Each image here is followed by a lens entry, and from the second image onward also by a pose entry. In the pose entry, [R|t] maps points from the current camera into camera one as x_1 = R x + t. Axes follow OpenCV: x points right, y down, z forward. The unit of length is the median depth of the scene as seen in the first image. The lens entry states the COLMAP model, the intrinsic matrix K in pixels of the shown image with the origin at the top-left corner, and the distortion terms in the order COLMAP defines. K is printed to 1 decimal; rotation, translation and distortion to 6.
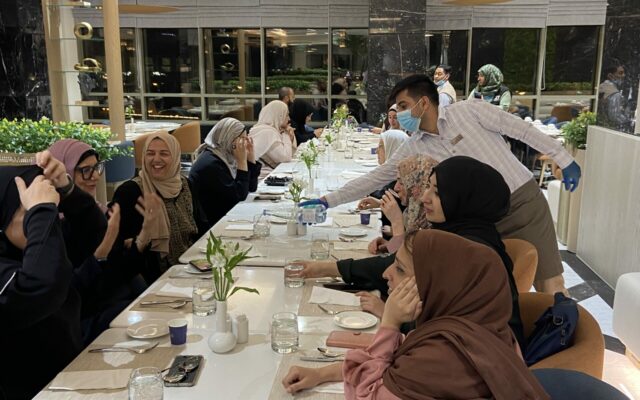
lens RADIAL K [[588.2, 0, 320.0], [0, 588.2, 200.0], [0, 0, 1]] dist [0.071664, 0.001574]
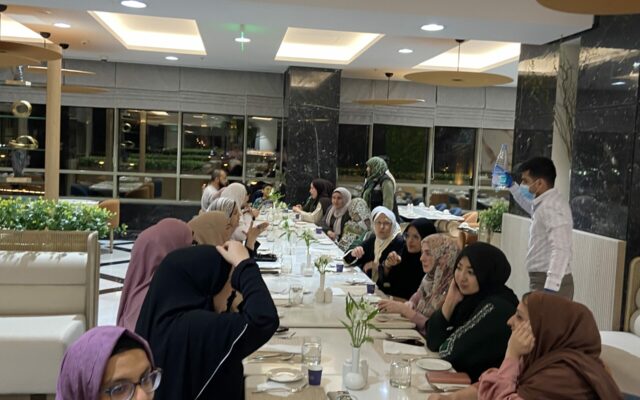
lens RADIAL K [[588.2, 0, 320.0], [0, 588.2, 200.0], [0, 0, 1]] dist [0.071664, 0.001574]
pose [[0.975904, 0.024933, 0.216773, -0.121835], [0.004565, 0.990900, -0.134526, 0.006244], [-0.218155, 0.132274, 0.966909, -0.059089]]
